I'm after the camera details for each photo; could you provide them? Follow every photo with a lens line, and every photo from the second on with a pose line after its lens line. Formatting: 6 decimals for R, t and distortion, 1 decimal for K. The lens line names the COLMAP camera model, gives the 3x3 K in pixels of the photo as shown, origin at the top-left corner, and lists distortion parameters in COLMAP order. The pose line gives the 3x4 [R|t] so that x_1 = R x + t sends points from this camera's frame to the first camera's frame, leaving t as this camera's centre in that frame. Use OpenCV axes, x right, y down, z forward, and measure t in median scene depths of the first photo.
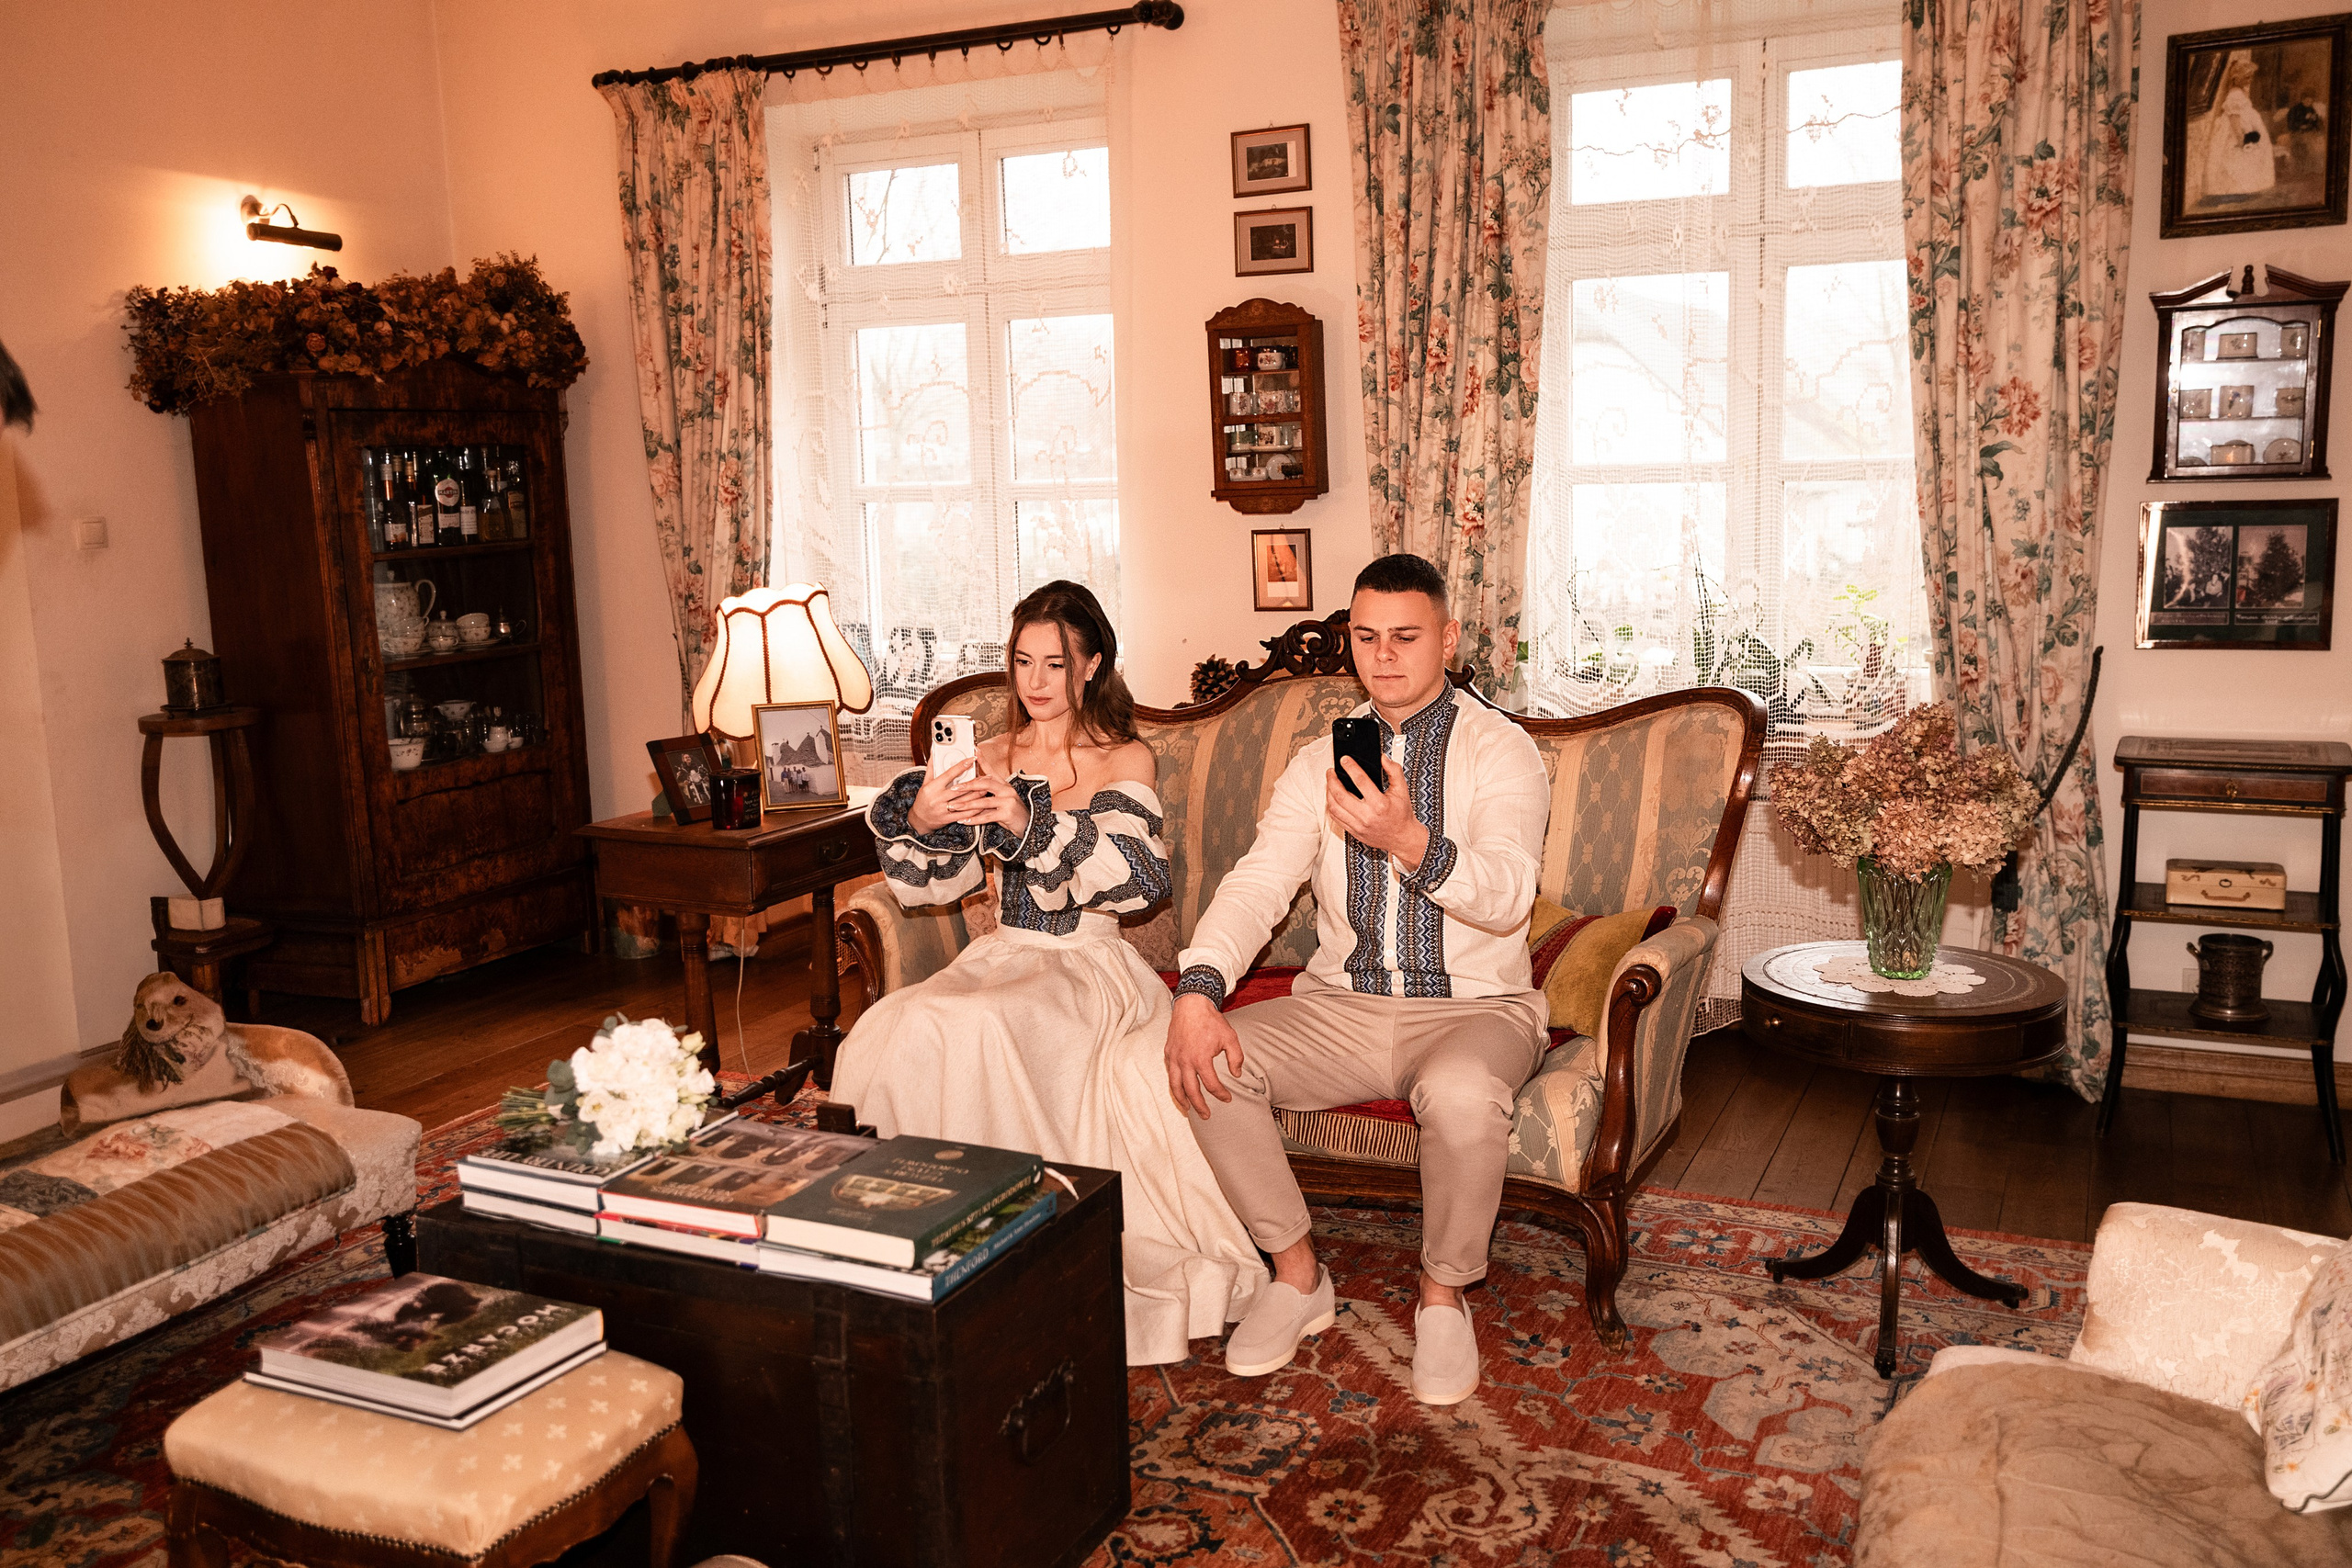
lens RADIAL K [[2020.6, 0, 1176.0], [0, 2020.6, 784.0], [0, 0, 1]] dist [-0.043949, 0.073044]
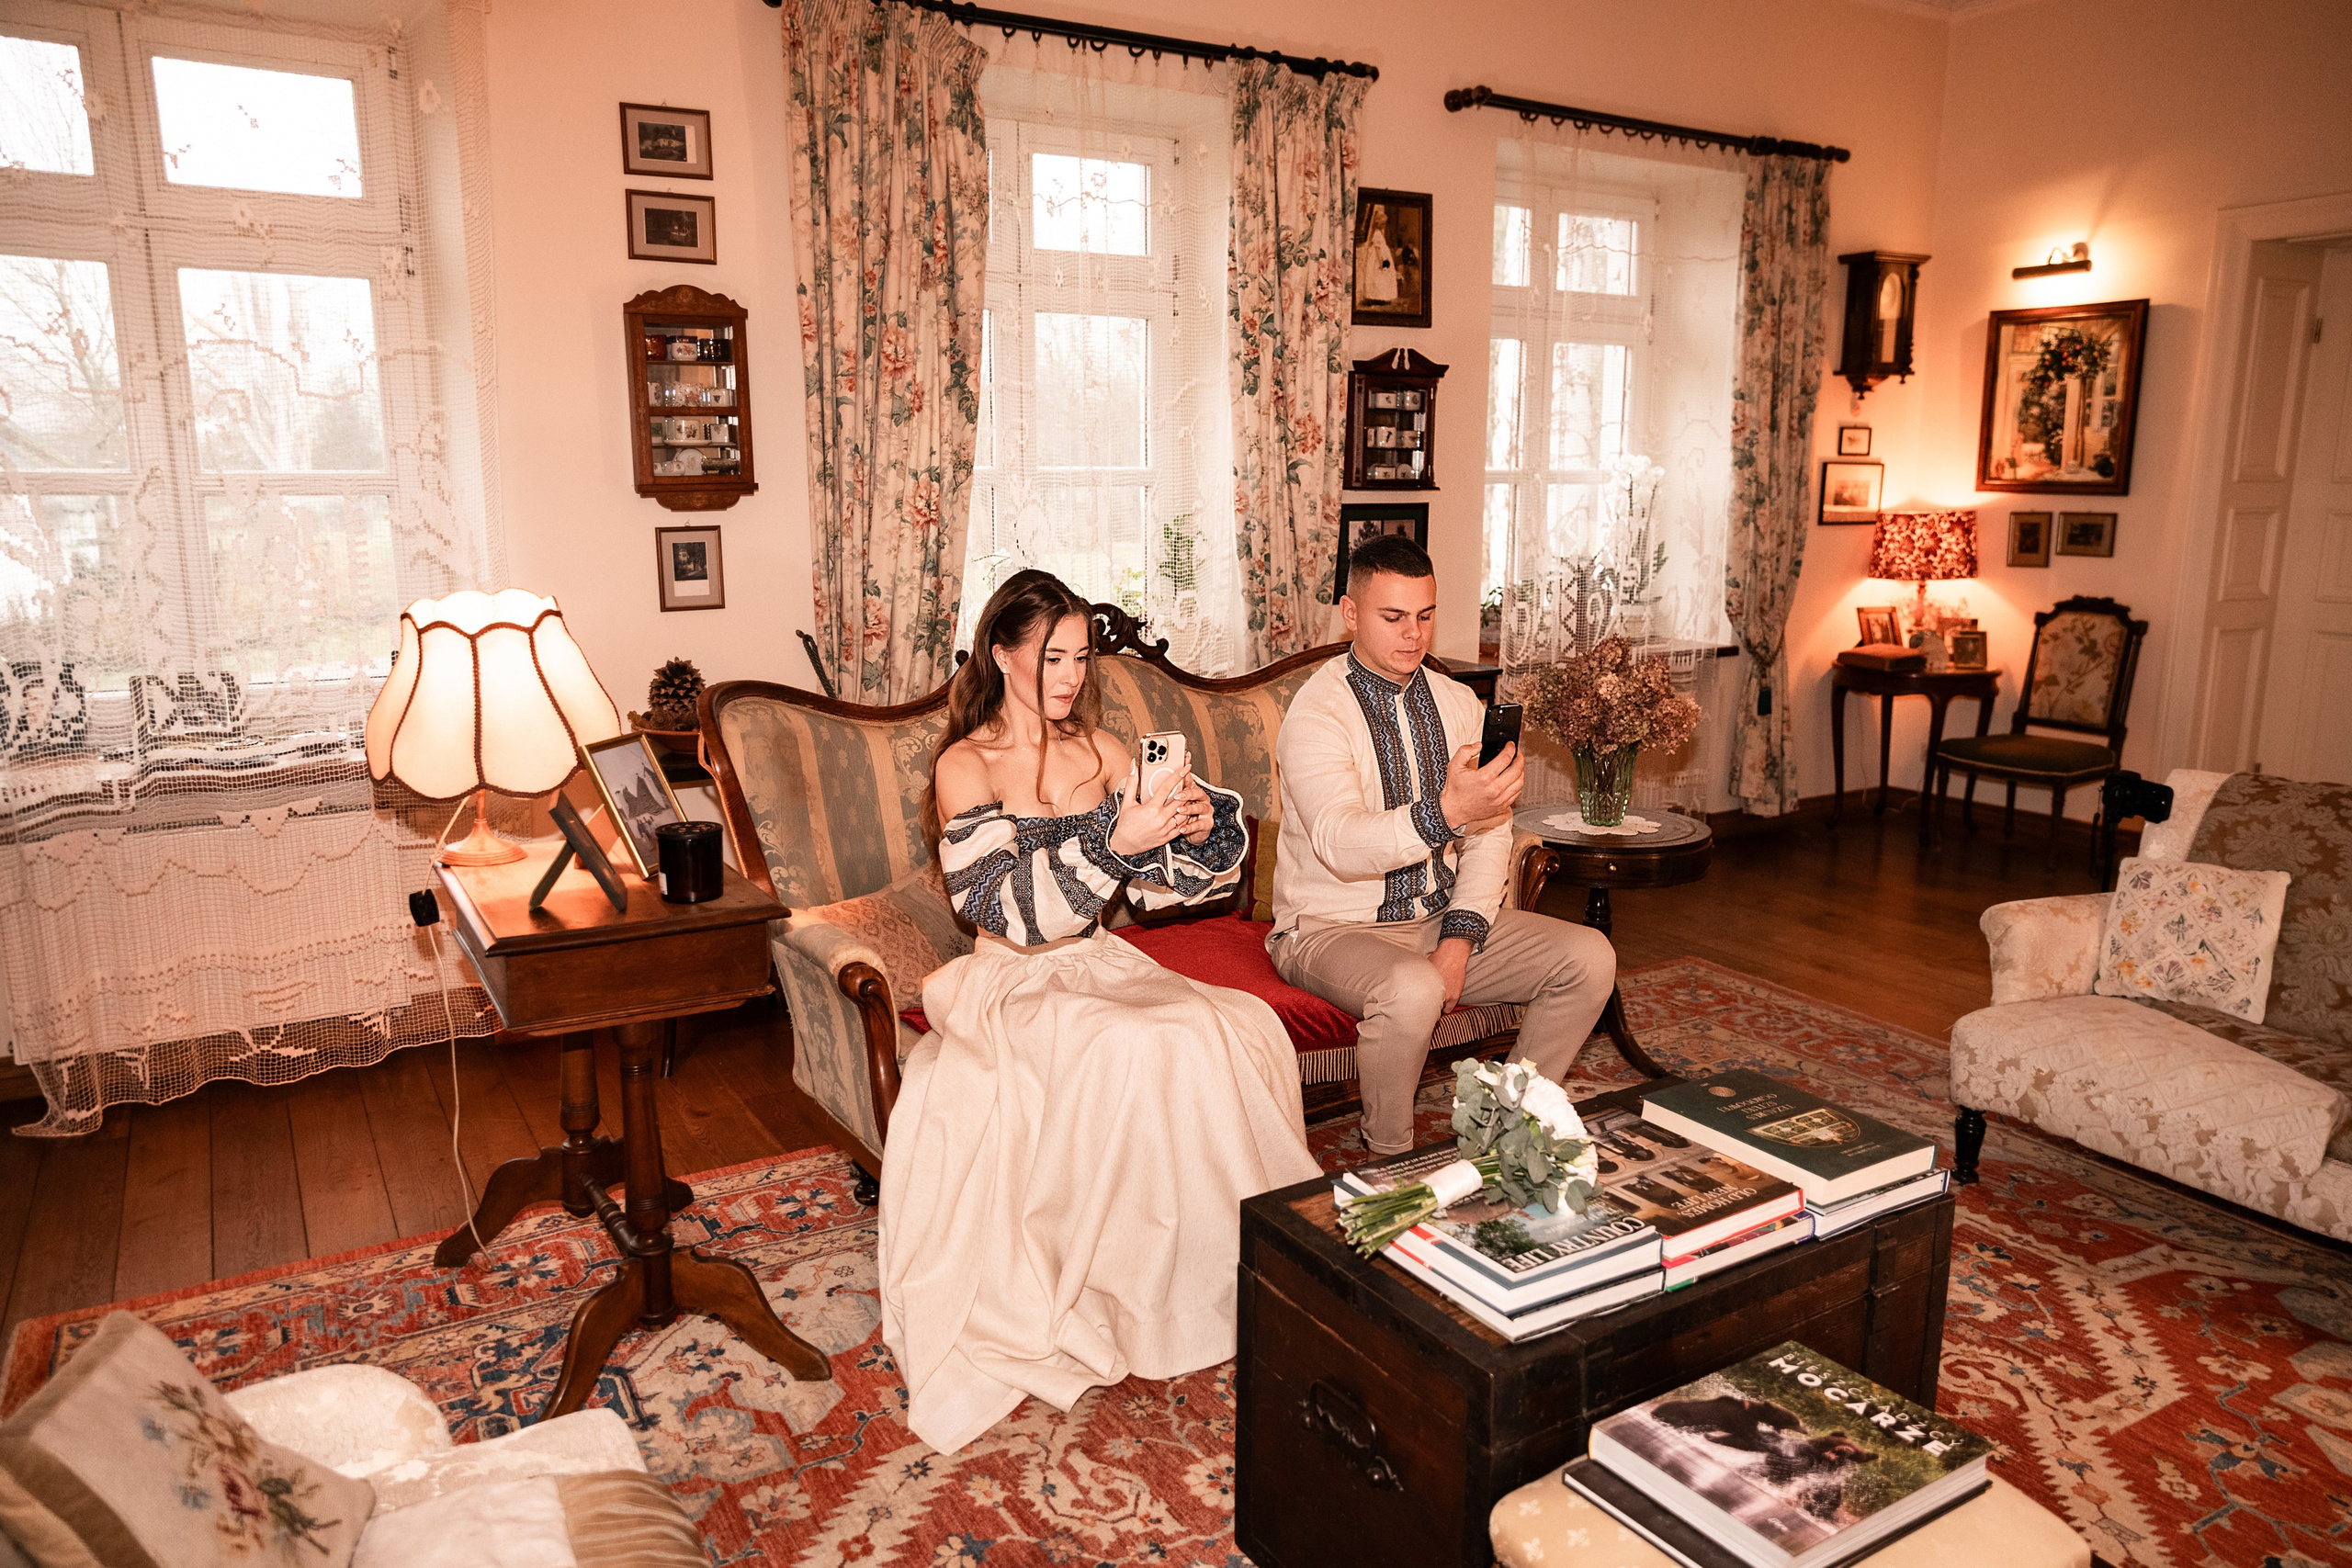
lens RADIAL K [[1599.2, 0, 1185.7], [0, 1599.2, 774.5], [0, 0, 1]] dist [-0.045782, 0.057269]
pose [[0.547865, -0.126819, 0.826898, -0.571559], [0.112885, 0.990610, 0.077134, -0.047987], [-0.828915, 0.051086, 0.557037, 0.459776]]
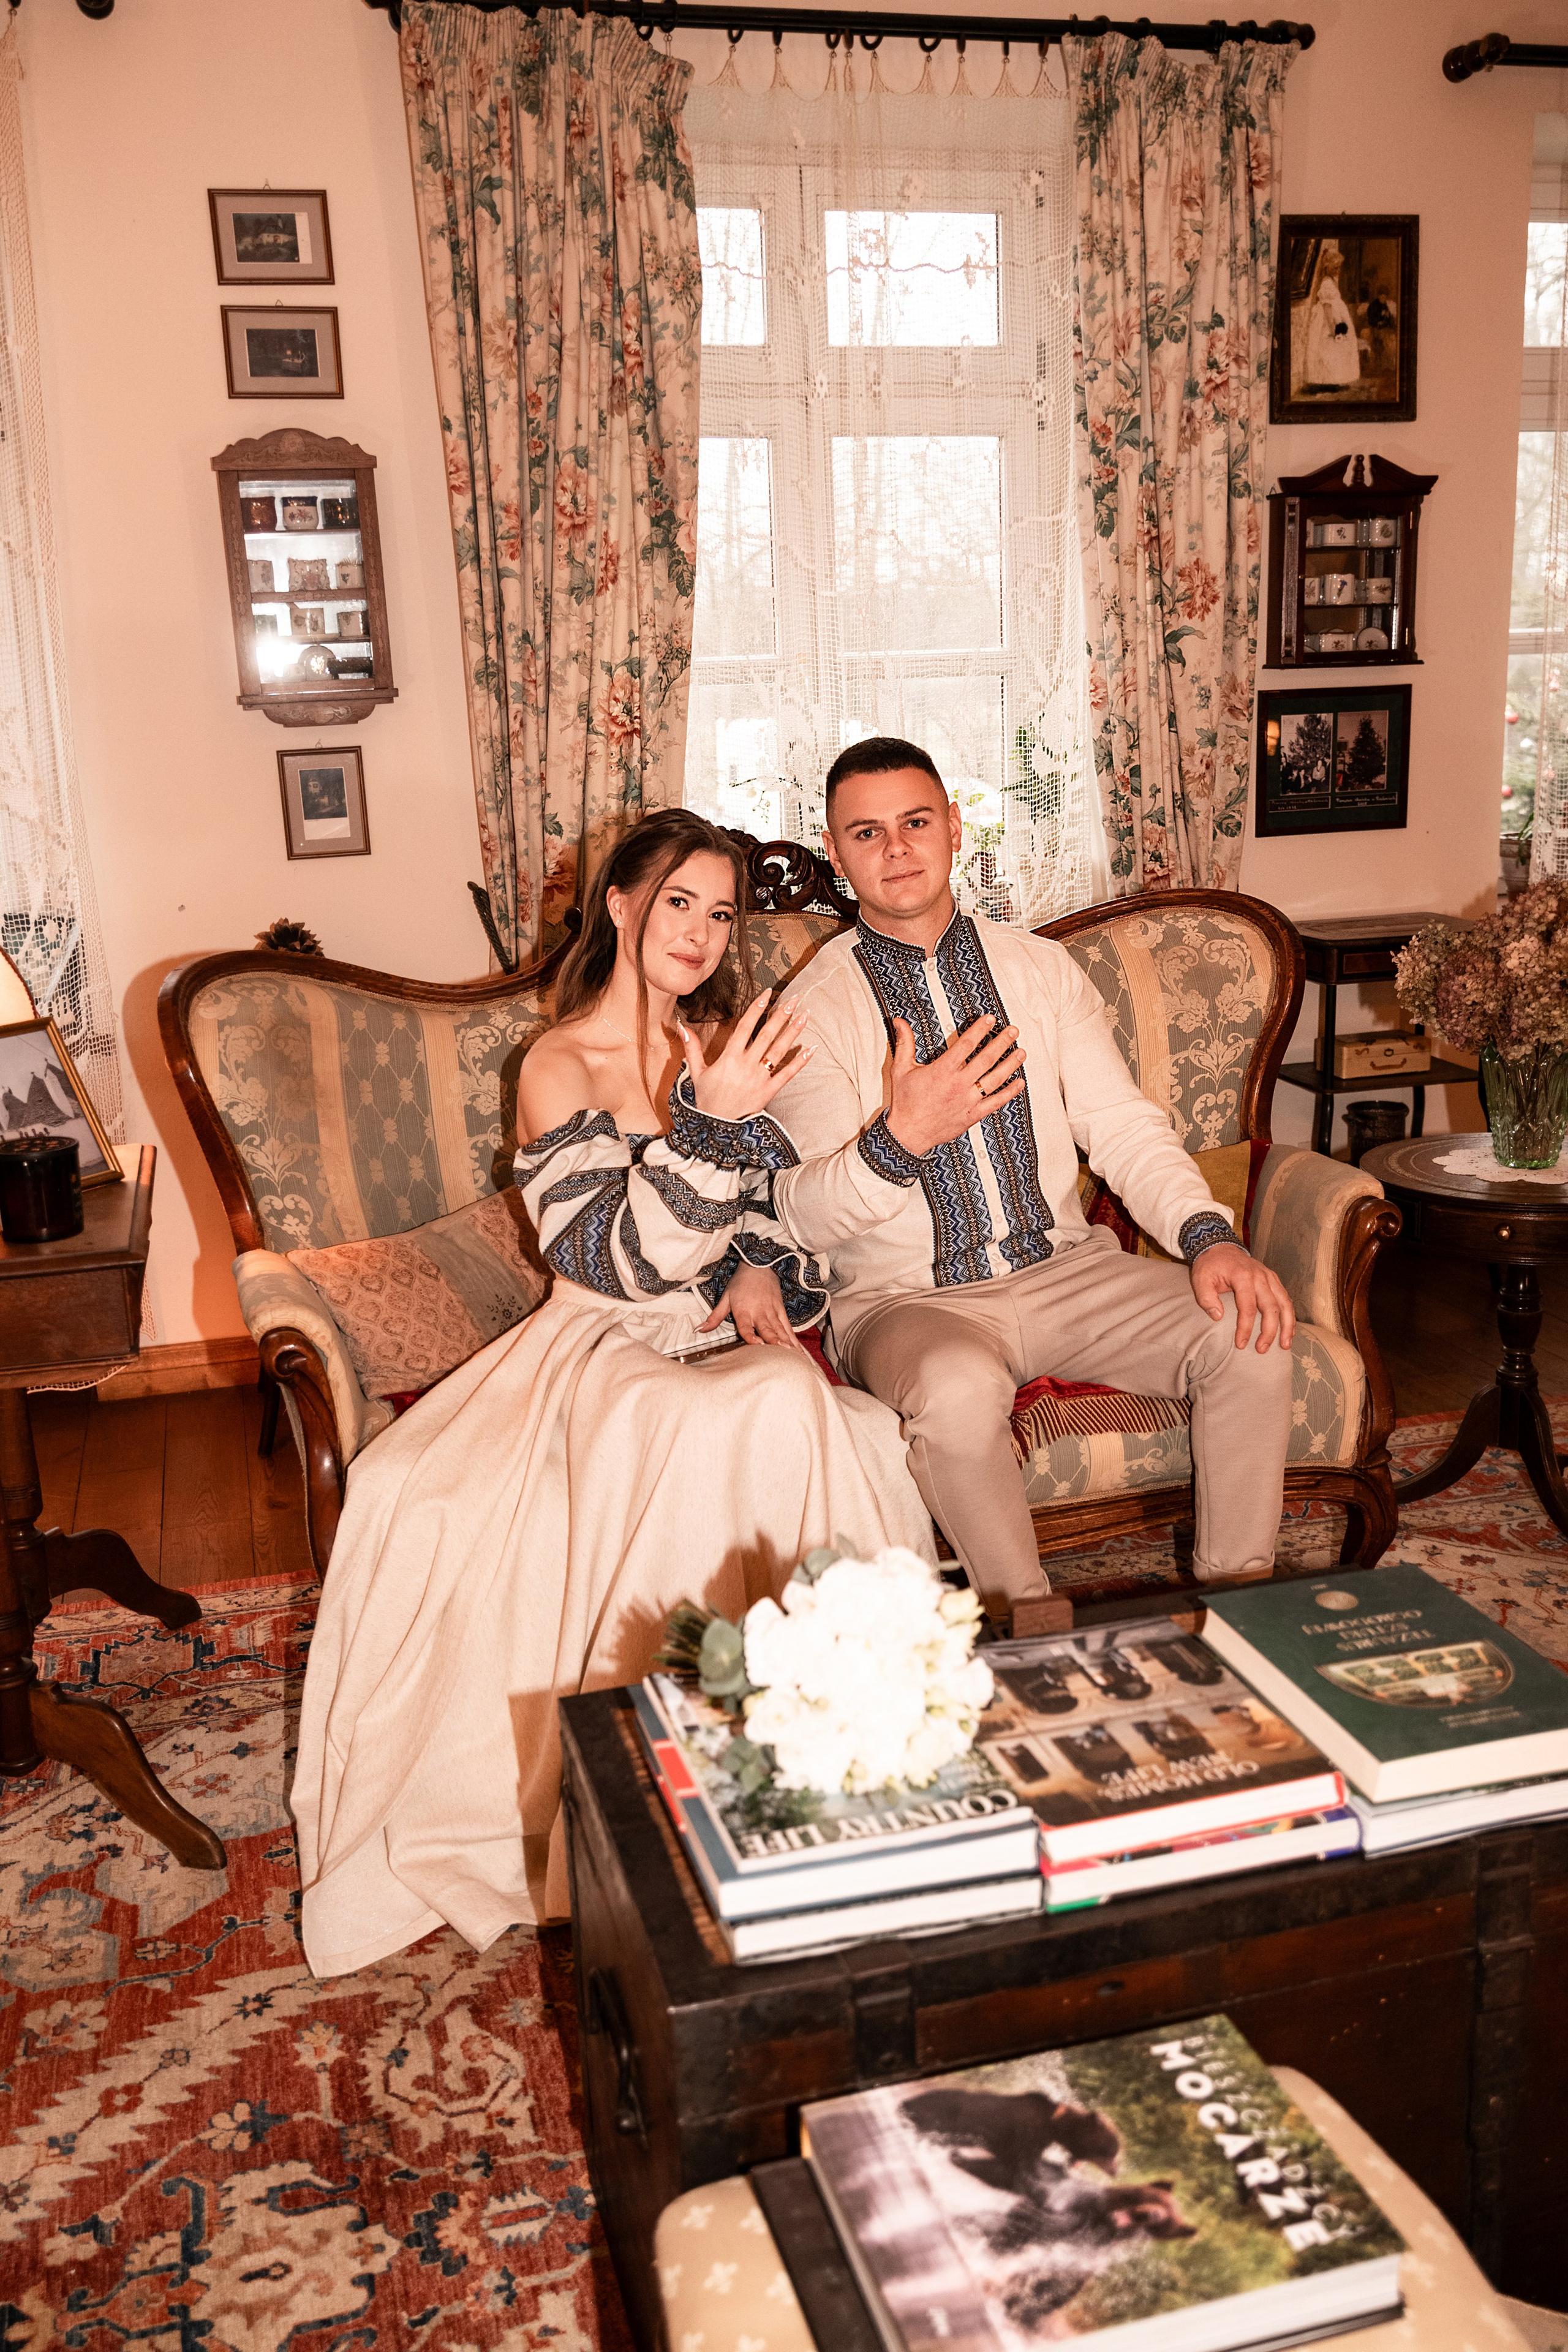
lens RADIAL K [[2087.5, 0, 798.0], [0, 2087.5, 1190.8], [0, 0, 1]] dist [-0.031850, 0.069435]
pose [[0.753544, -0.156054, 0.638606, -0.409808], [0.116148, 0.987739, 0.104318, -0.028151], [-0.647055, -0.004435, 0.762430, 0.353795]]
